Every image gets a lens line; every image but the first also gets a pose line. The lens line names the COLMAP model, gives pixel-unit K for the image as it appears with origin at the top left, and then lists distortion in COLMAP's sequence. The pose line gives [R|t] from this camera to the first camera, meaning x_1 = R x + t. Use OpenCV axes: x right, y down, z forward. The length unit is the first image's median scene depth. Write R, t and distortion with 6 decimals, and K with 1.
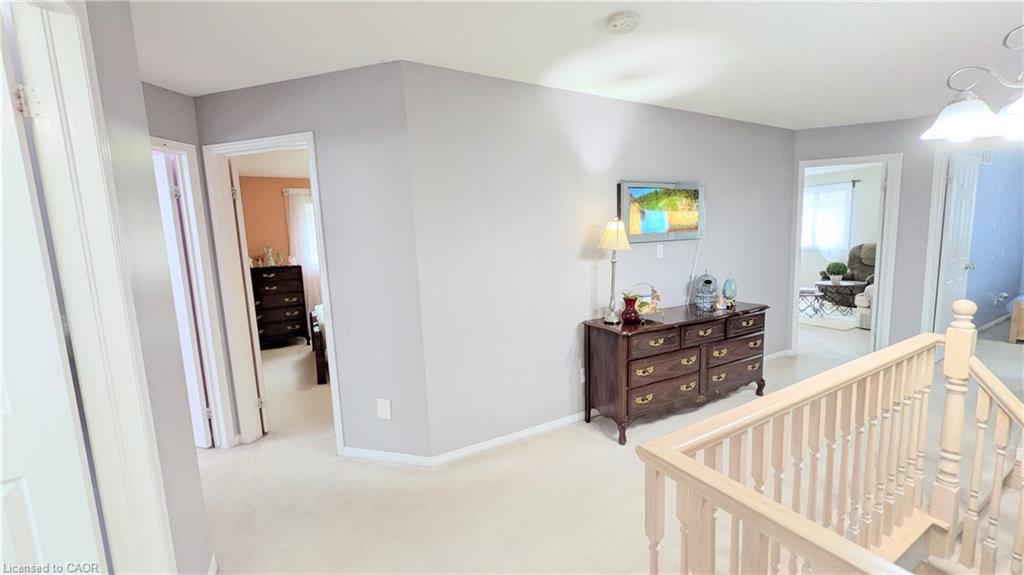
lens RADIAL K [[401.5, 0, 518.5], [0, 401.5, 291.1], [0, 0, 1]] dist [0.008508, -0.000667]
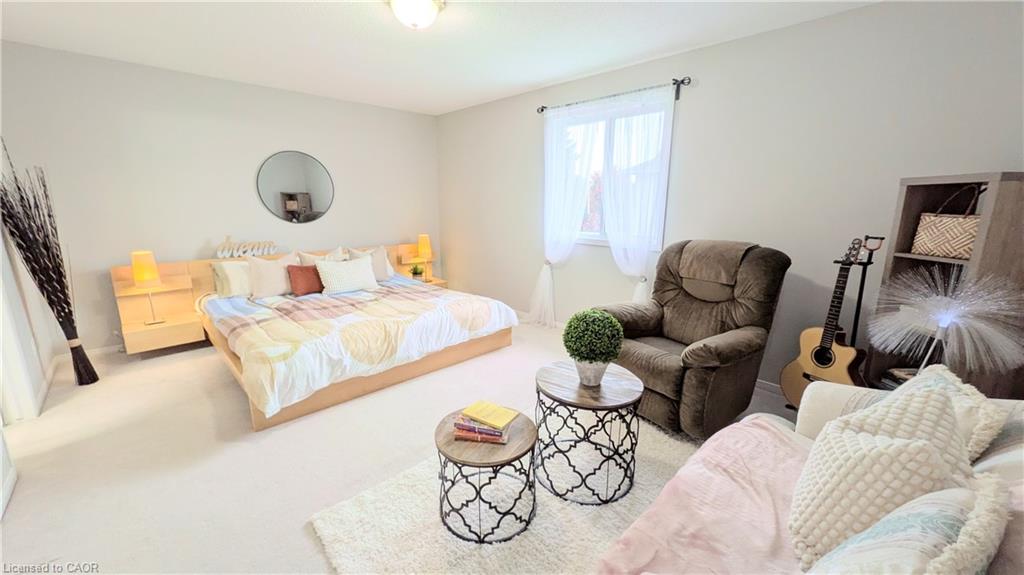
lens RADIAL K [[401.5, 0, 512.0], [0, 401.5, 285.9], [0, 0, 1]] dist [0.008508, -0.000667]
pose [[0.970693, -0.004874, 0.240274, 0.571816], [-0.010823, 0.997893, 0.063965, -0.091988], [-0.240080, -0.064690, 0.968595, 0.635954]]
